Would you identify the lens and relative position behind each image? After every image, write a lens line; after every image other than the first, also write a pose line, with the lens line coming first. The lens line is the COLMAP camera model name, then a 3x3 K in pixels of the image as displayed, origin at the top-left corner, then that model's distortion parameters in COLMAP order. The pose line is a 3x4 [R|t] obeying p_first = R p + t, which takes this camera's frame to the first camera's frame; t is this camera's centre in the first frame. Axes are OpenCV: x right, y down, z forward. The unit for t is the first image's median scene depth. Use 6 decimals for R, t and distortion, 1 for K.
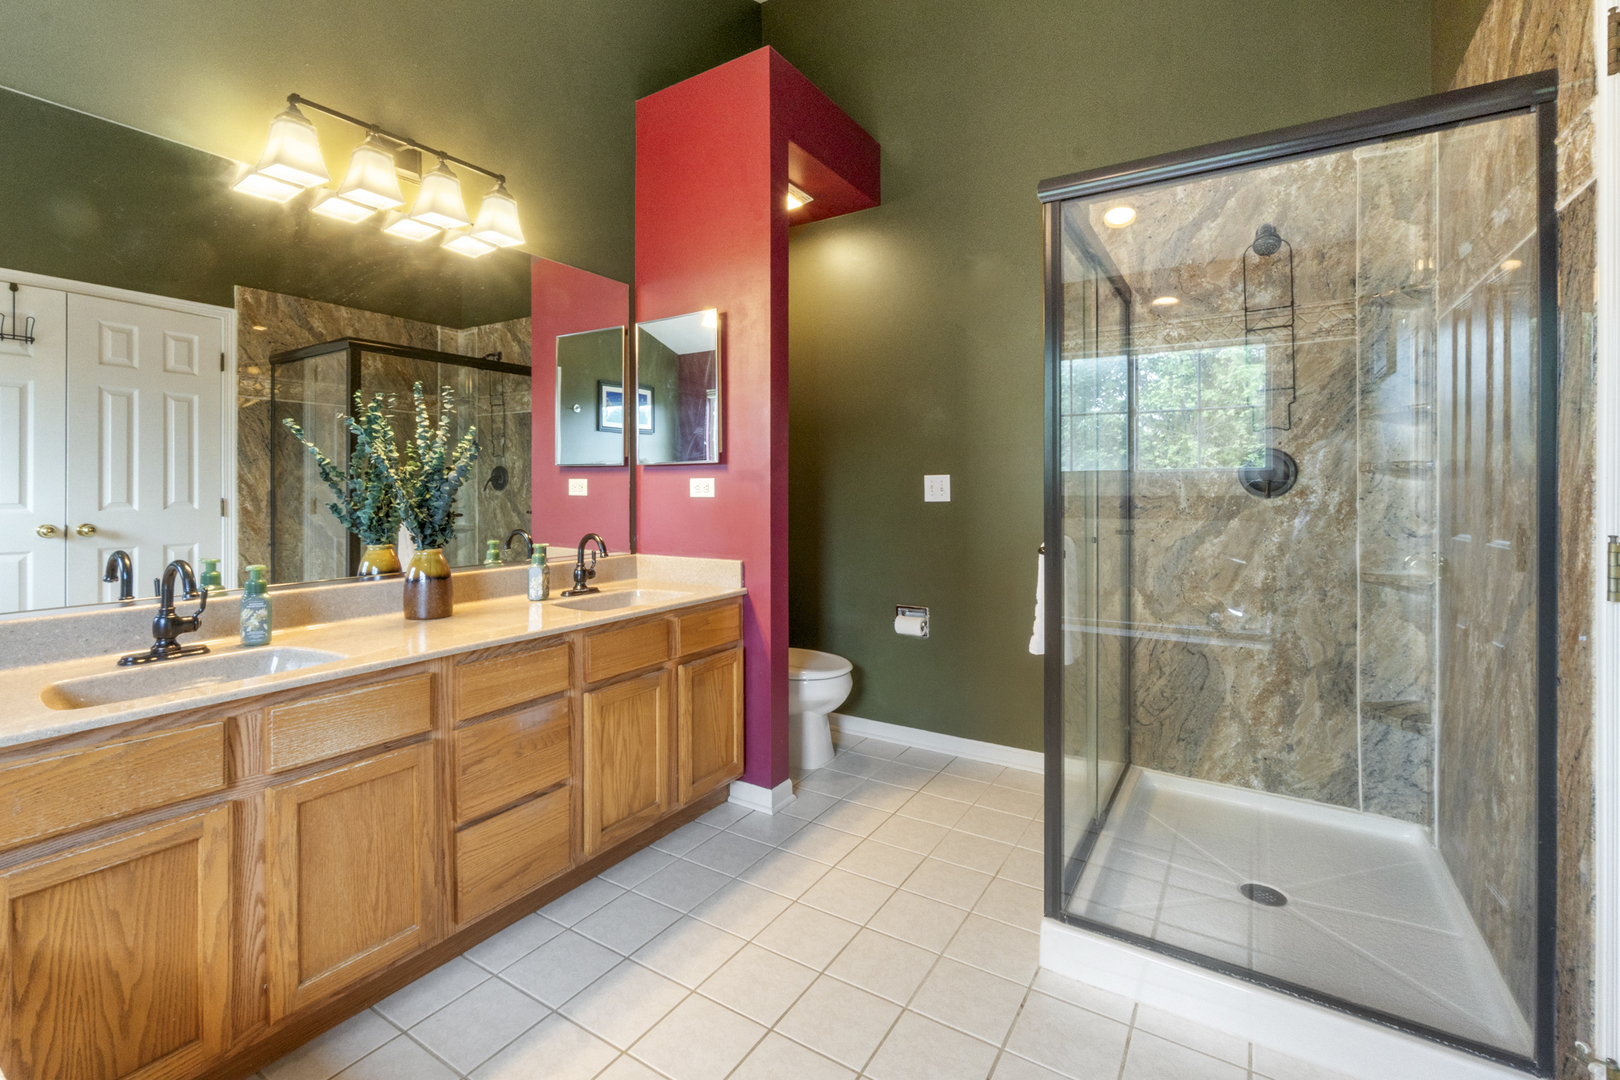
lens RADIAL K [[713.4, 0, 800.0], [0, 713.4, 480.1], [0, 0, 1]] dist [-0.000610, 0.000224]
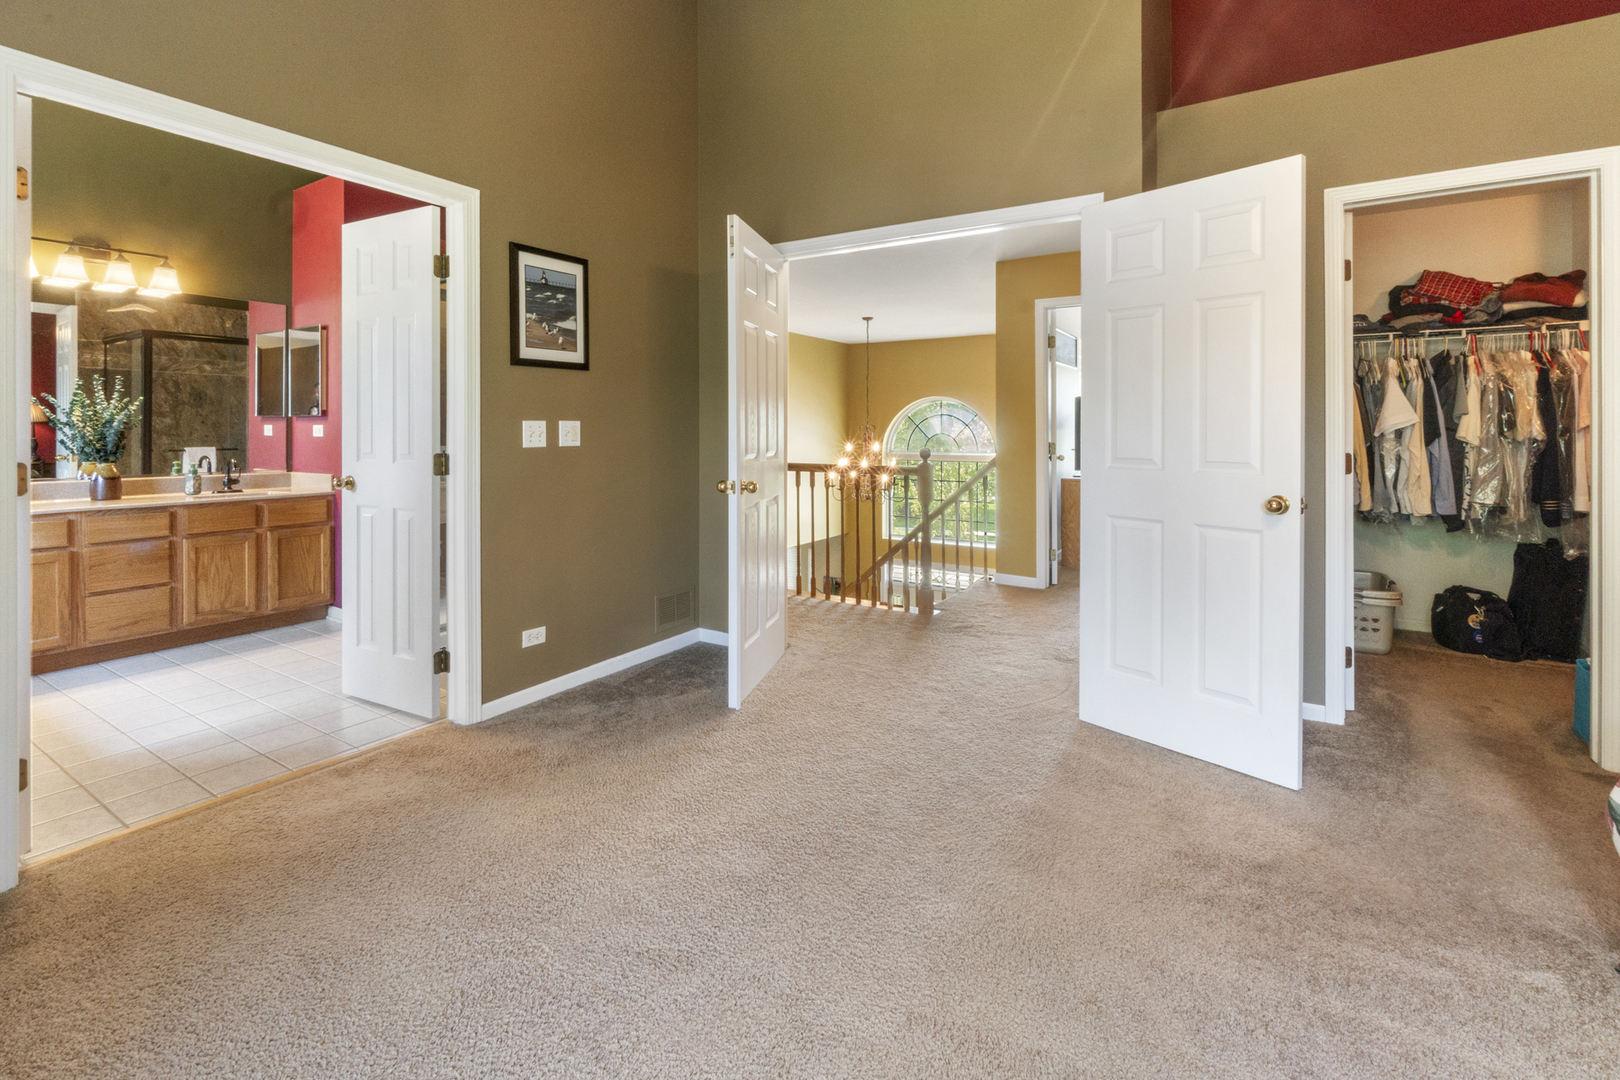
lens RADIAL K [[732.9, 0, 809.2], [0, 732.9, 417.9], [0, 0, 1]] dist [0.000126, 0.000051]
pose [[0.999995, -0.002381, 0.002096, 1.268519], [0.002395, 0.999973, -0.006979, -0.005488], [-0.002080, 0.006984, 0.999973, -0.891489]]
